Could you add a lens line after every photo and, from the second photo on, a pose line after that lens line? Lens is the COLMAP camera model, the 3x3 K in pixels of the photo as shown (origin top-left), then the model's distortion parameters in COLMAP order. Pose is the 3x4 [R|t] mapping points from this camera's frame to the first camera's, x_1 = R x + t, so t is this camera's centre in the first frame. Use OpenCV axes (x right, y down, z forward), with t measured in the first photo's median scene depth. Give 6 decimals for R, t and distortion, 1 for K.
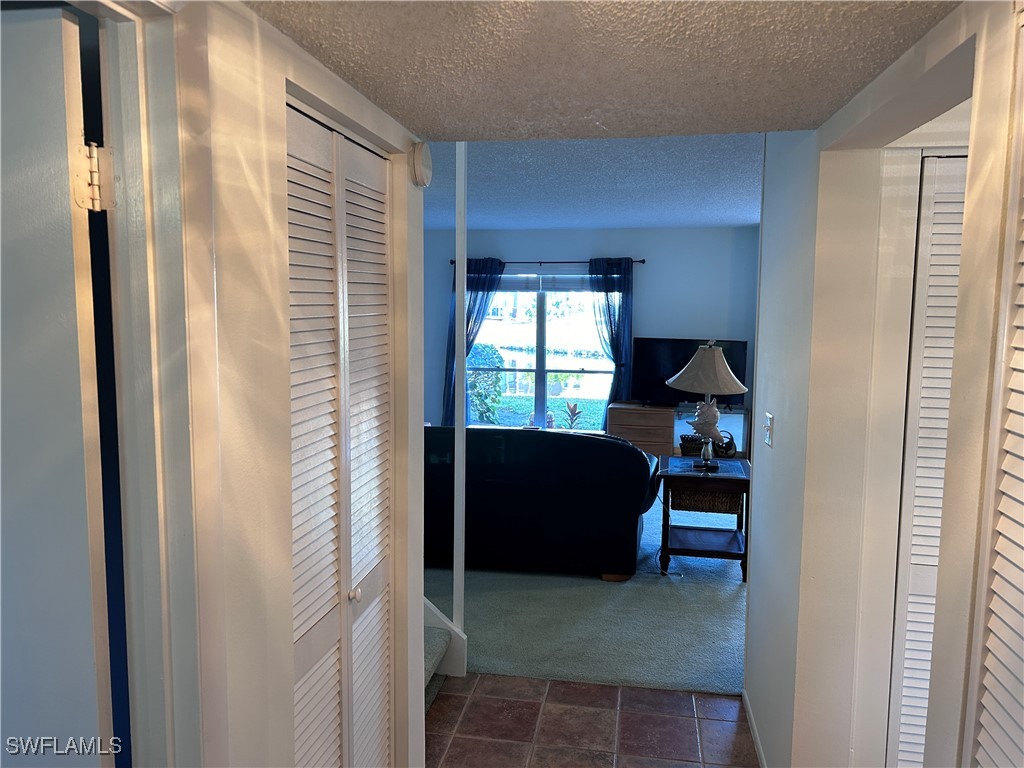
lens RADIAL K [[767.5, 0, 510.6], [0, 767.5, 382.9], [0, 0, 1]] dist [-0.002182, -0.001171]
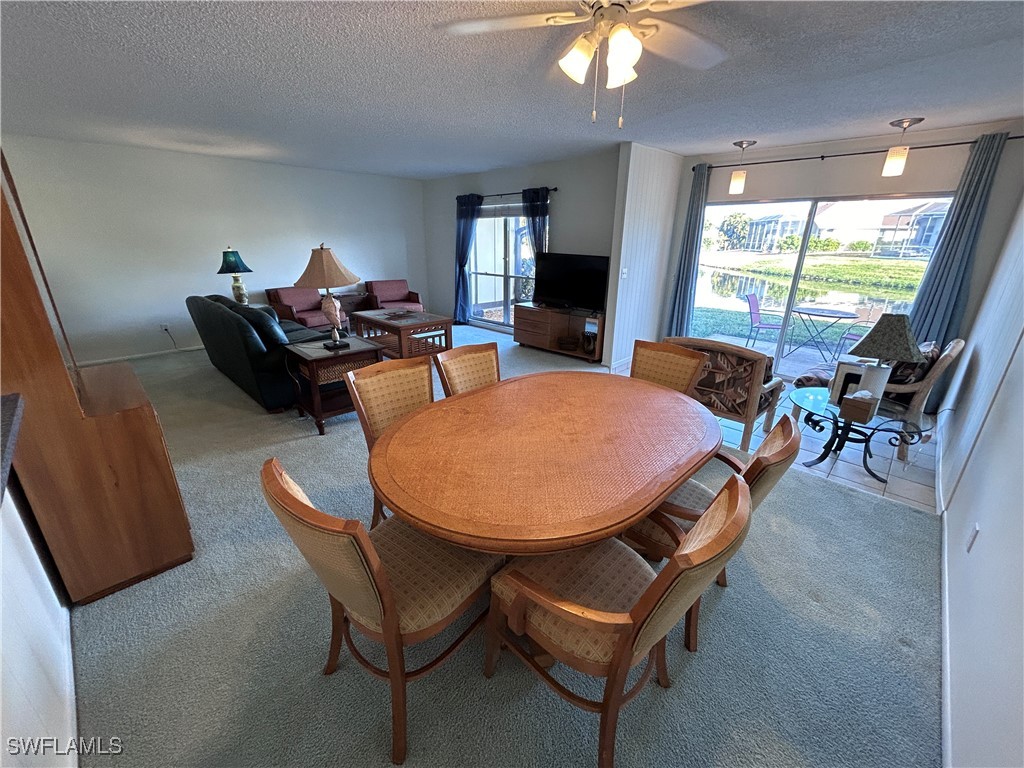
lens RADIAL K [[414.6, 0, 512.0], [0, 414.6, 385.2], [0, 0, 1]] dist [0.000993, 0.000119]
pose [[0.827784, 0.188409, -0.528466, 0.514109], [-0.062818, 0.967129, 0.246404, -0.010555], [0.557520, -0.170772, 0.812409, 0.339350]]
